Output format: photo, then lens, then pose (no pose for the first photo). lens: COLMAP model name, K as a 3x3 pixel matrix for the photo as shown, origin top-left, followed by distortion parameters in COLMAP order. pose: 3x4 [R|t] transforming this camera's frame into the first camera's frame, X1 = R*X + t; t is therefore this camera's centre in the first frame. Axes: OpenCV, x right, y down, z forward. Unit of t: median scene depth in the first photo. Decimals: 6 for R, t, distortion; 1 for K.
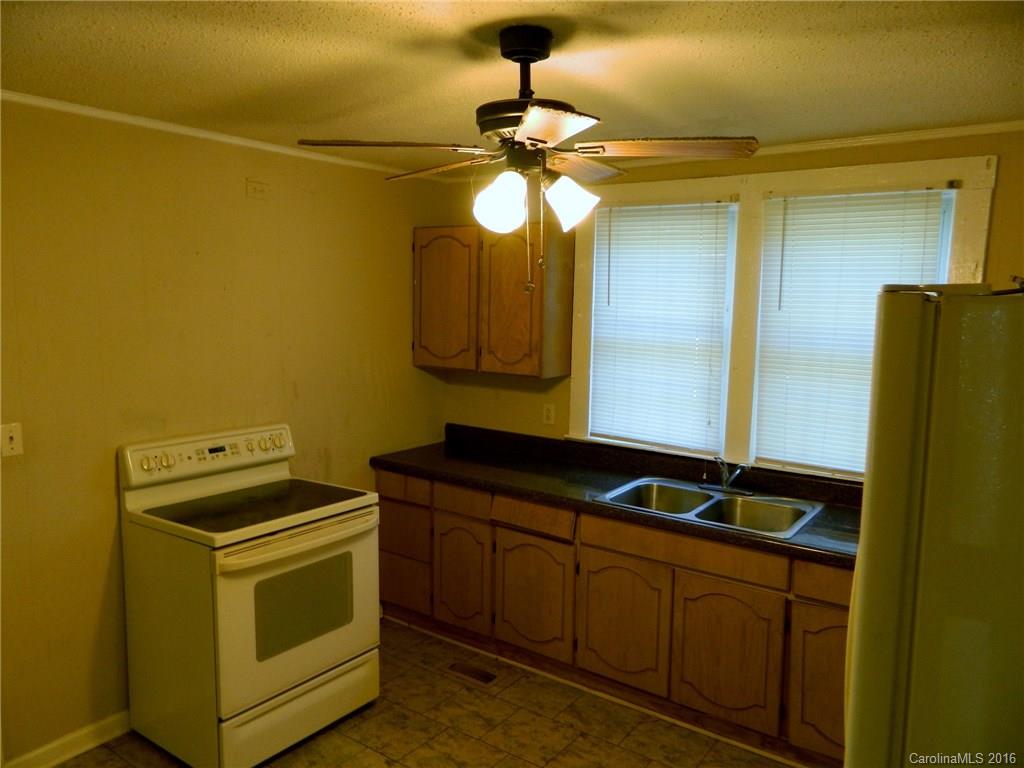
lens RADIAL K [[780.1, 0, 507.2], [0, 780.1, 379.4], [0, 0, 1]] dist [0.040649, 0.003017]
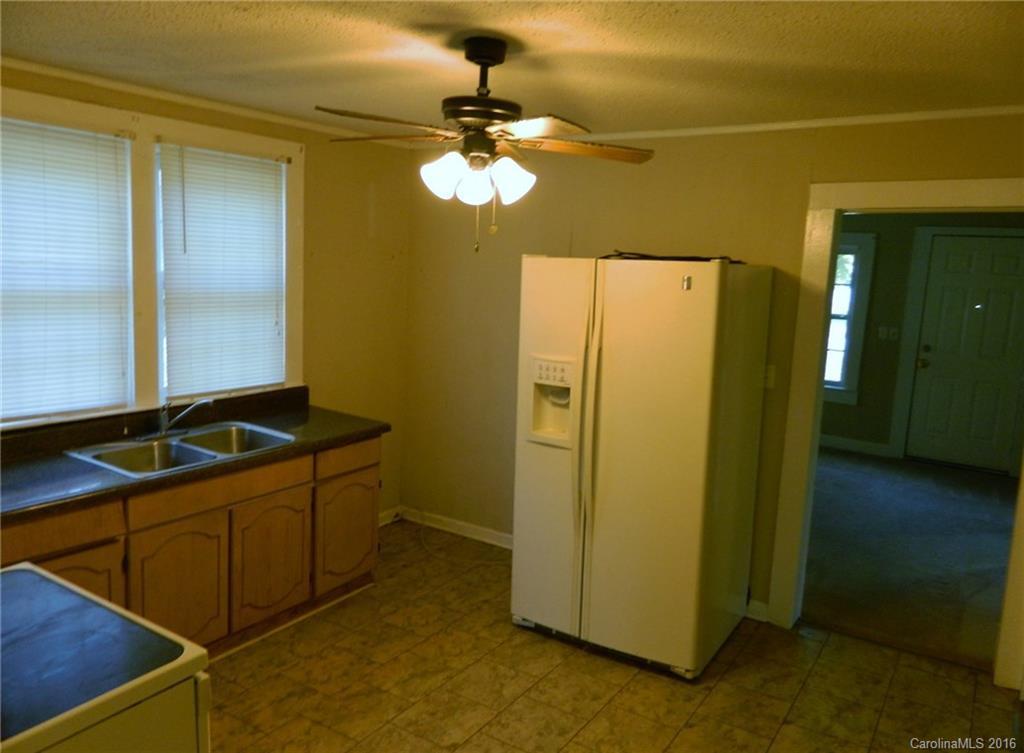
lens RADIAL K [[839.7, 0, 513.2], [0, 839.7, 374.2], [0, 0, 1]] dist [0.087895, 0.003910]
pose [[-0.047951, -0.159585, 0.986019, -0.885348], [0.076003, 0.983710, 0.162907, -0.087324], [-0.995954, 0.082752, -0.035041, 0.649797]]
